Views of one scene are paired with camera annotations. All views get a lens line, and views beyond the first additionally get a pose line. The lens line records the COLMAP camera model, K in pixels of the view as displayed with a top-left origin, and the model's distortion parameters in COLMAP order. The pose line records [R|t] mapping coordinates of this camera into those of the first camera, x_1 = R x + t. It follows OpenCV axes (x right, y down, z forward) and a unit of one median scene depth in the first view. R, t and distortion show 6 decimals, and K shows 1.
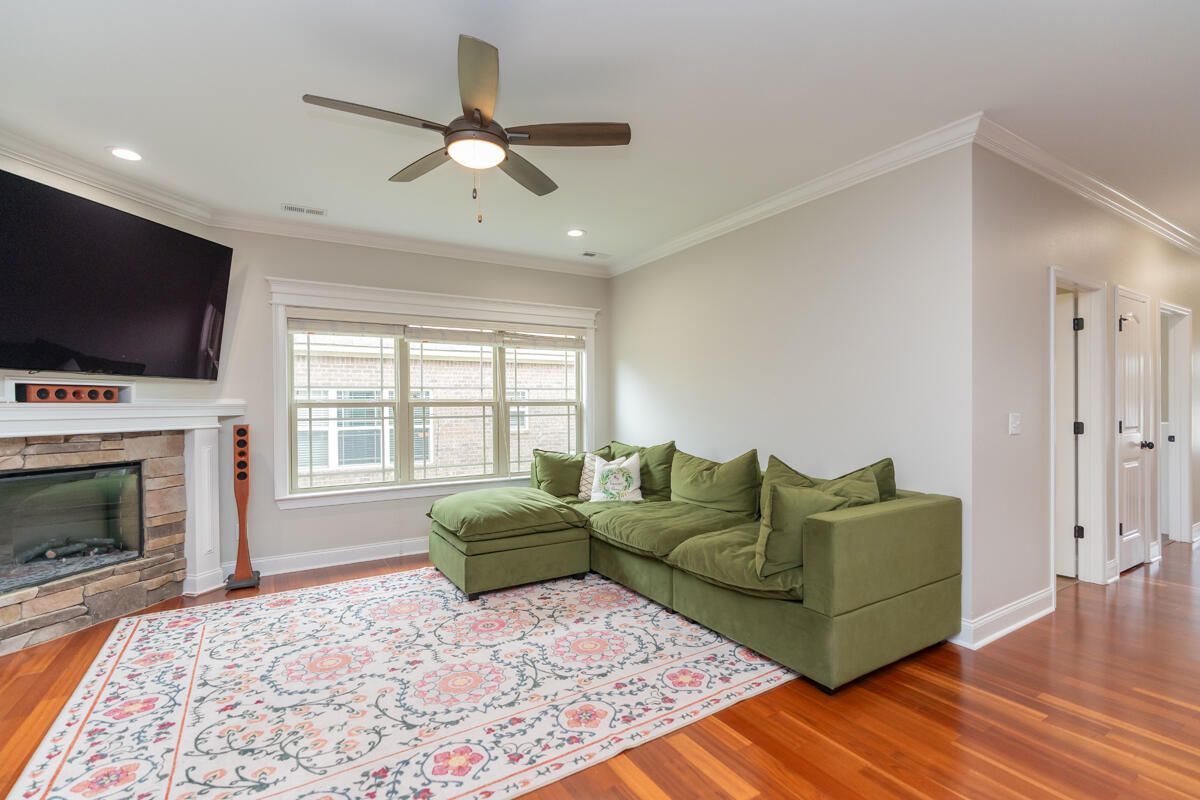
lens RADIAL K [[540.6, 0, 593.3], [0, 540.6, 411.6], [0, 0, 1]] dist [-0.002750, 0.000202]
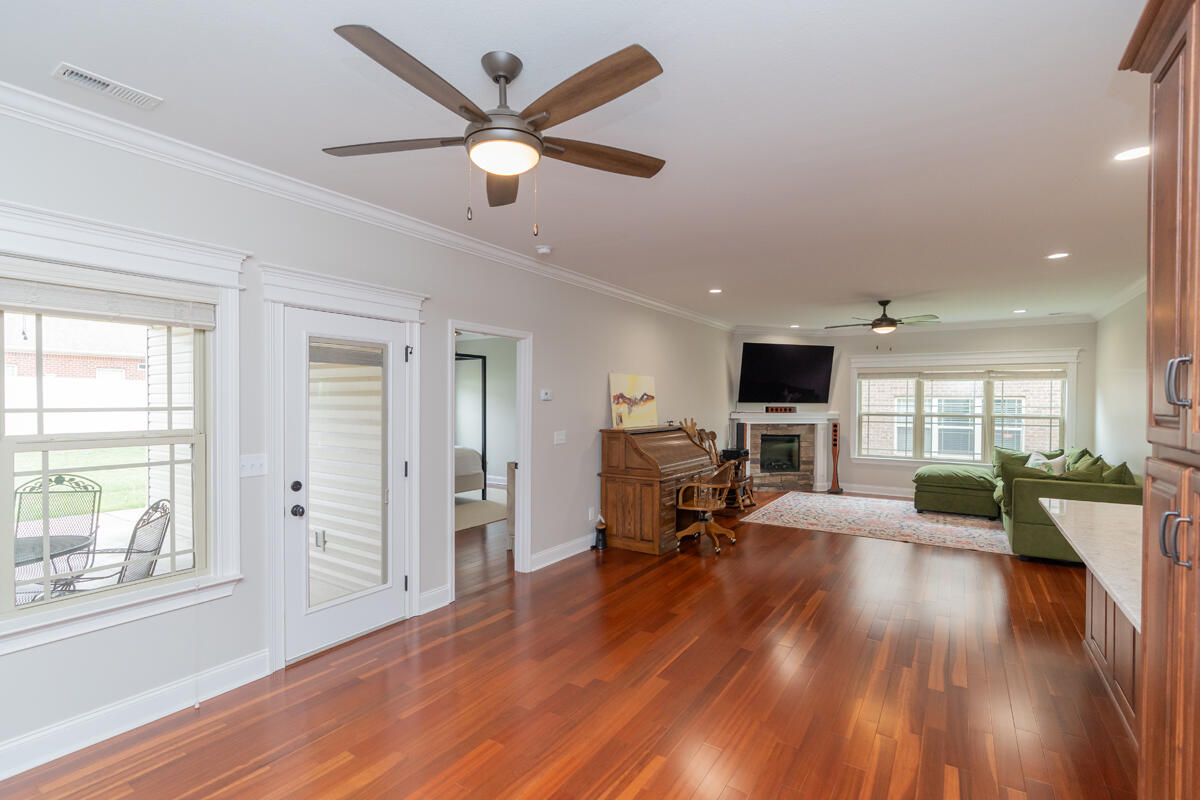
lens RADIAL K [[548.5, 0, 600.0], [0, 548.5, 400.0], [0, 0, 1]] dist [-0.000206, 0.000475]
pose [[0.427712, 0.009815, -0.903862, 1.261417], [-0.019932, 0.999800, 0.001425, -0.068550], [0.903695, 0.017407, 0.427822, -1.114875]]
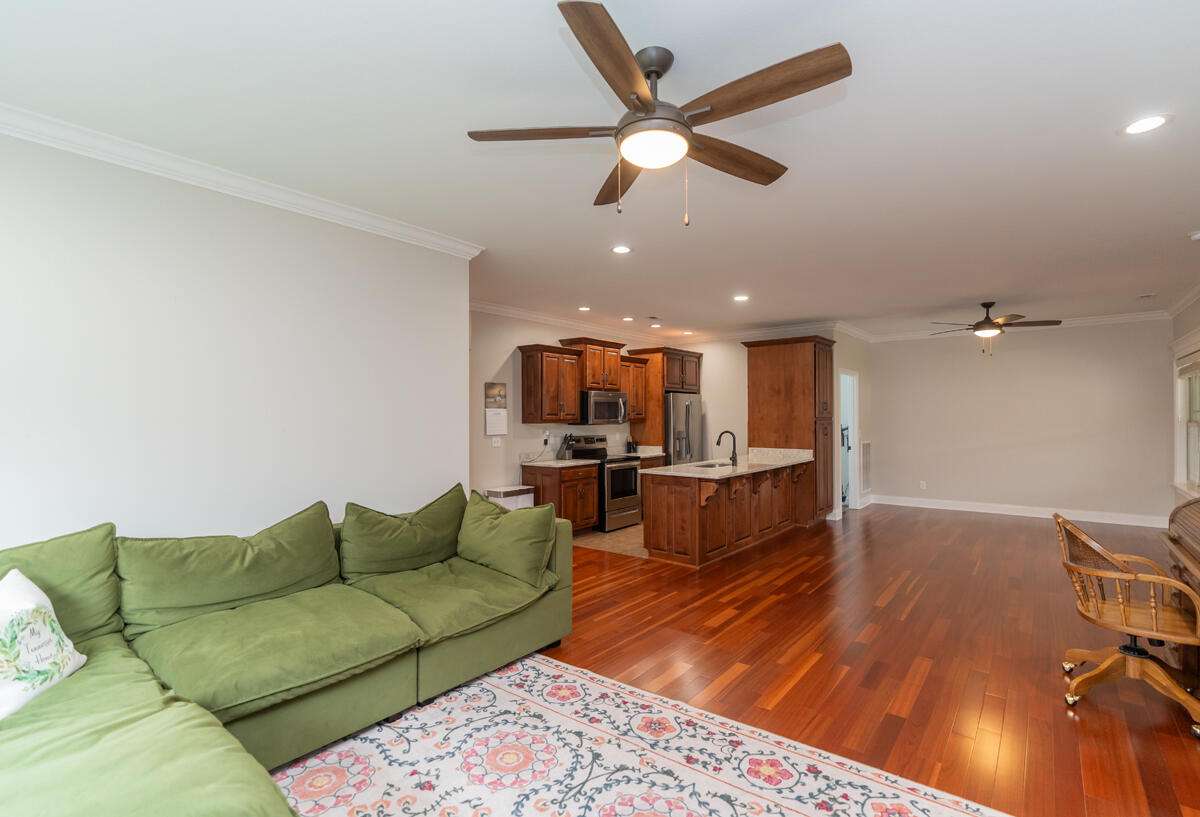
lens RADIAL K [[554.2, 0, 611.7], [0, 554.2, 410.1], [0, 0, 1]] dist [-0.002701, -0.000296]
pose [[-0.350325, 0.023119, 0.936343, -0.727812], [0.018192, 0.999675, -0.017877, -0.049242], [-0.936451, 0.010771, -0.350632, 1.004476]]
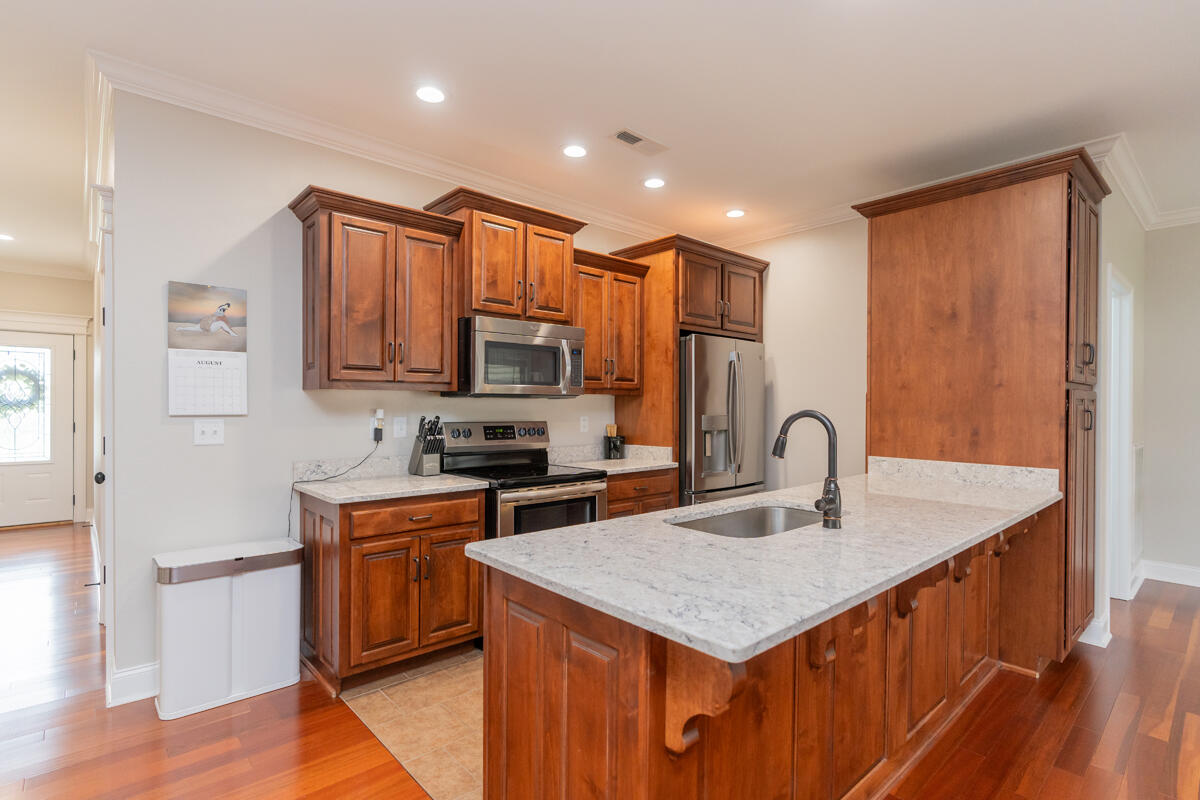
lens RADIAL K [[581.5, 0, 600.0], [0, 581.5, 400.0], [0, 0, 1]] dist [-0.000920, -0.000113]
pose [[-0.190505, 0.016146, 0.981553, 0.353980], [0.007230, 0.999861, -0.015044, -0.009229], [-0.981660, 0.004231, -0.190595, 0.299818]]
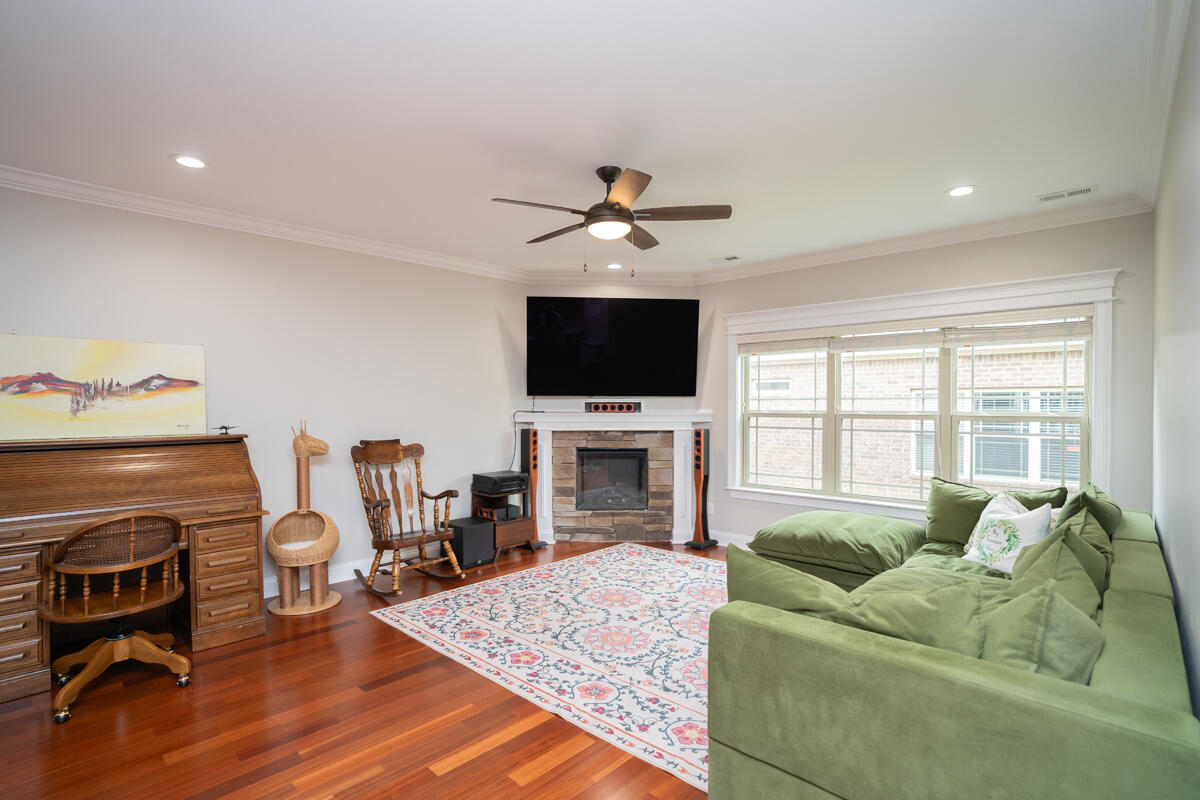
lens RADIAL K [[570.0, 0, 610.9], [0, 570.0, 411.2], [0, 0, 1]] dist [-0.022251, 0.000458]
pose [[0.283631, 0.020341, -0.958718, 0.801732], [-0.012065, 0.999772, 0.017643, -0.052103], [0.958858, 0.006563, 0.283811, 0.457410]]
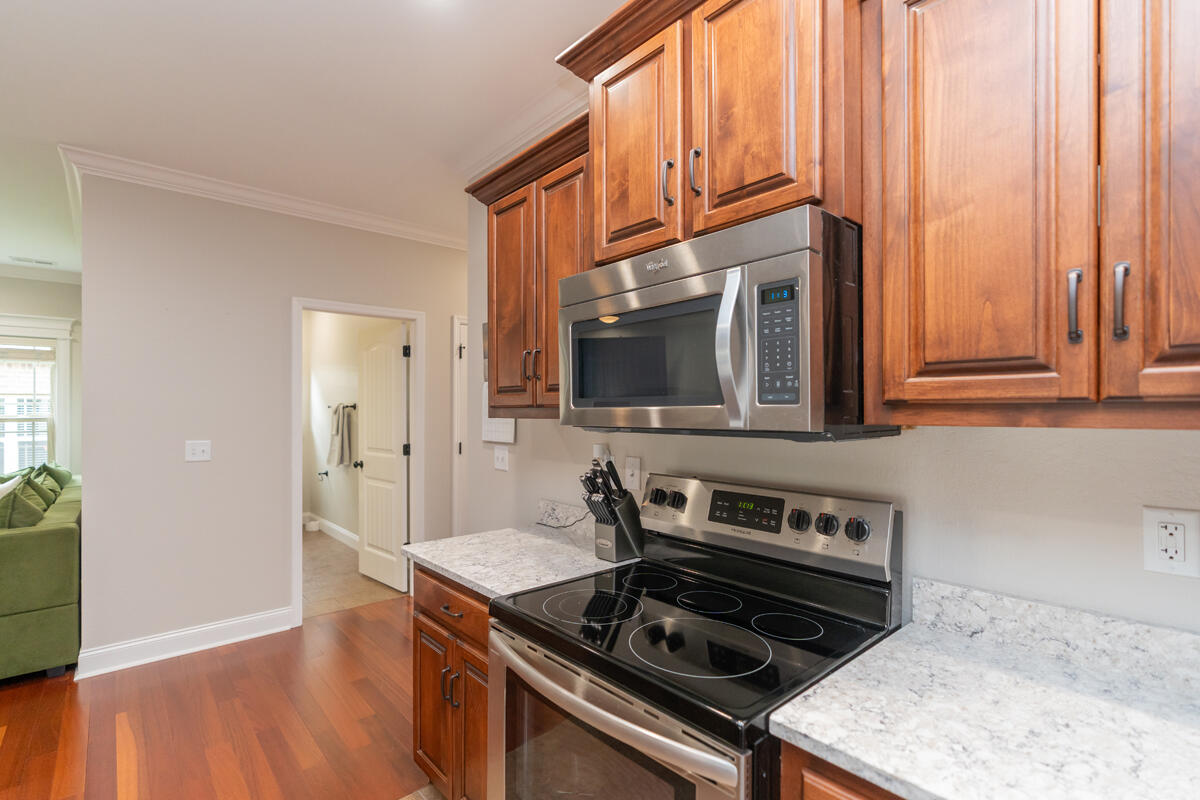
lens RADIAL K [[557.8, 0, 596.9], [0, 557.8, 410.8], [0, 0, 1]] dist [-0.003341, 0.000226]
pose [[0.985454, 0.006267, 0.169824, 1.284538], [-0.004758, 0.999945, -0.009294, -0.044649], [-0.169873, 0.008350, 0.985431, -0.173904]]
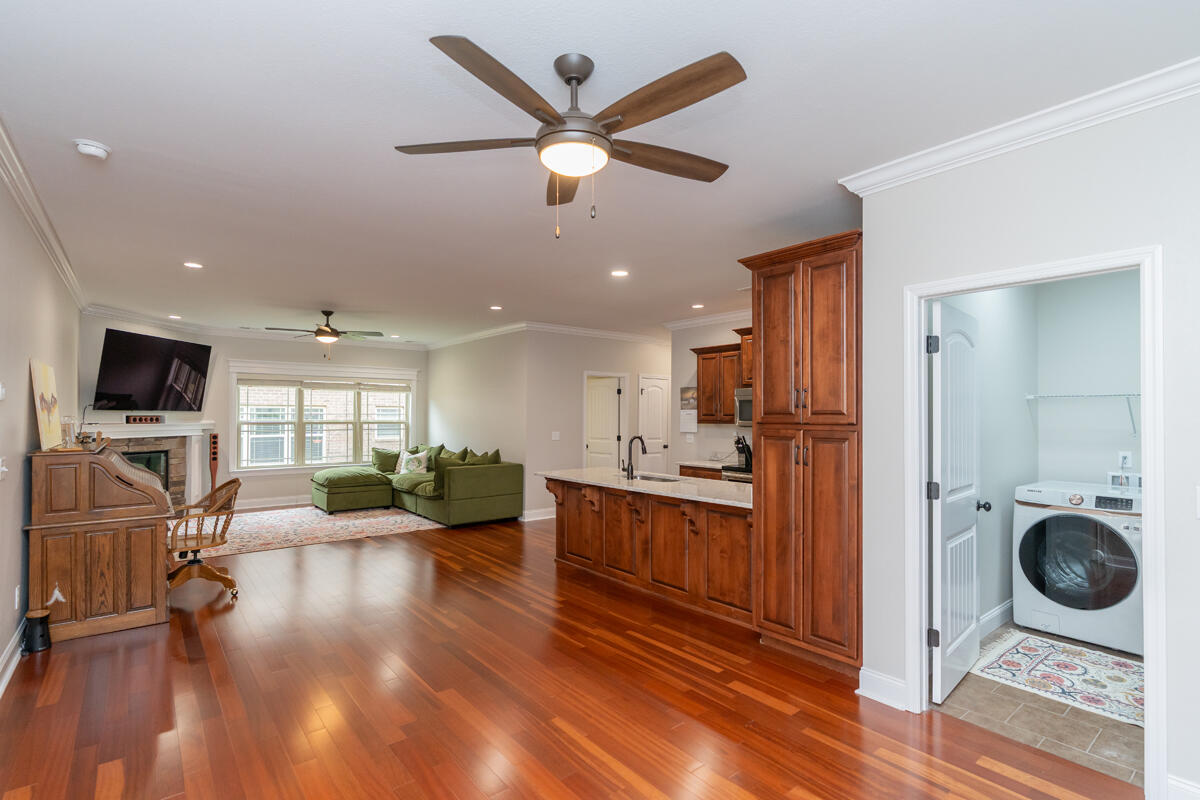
lens RADIAL K [[570.0, 0, 610.9], [0, 570.0, 411.2], [0, 0, 1]] dist [-0.022251, 0.000458]
pose [[0.988672, 0.013499, 0.149483, 0.607941], [-0.010884, 0.999773, -0.018300, -0.045062], [-0.149696, 0.016466, 0.988595, -1.591127]]
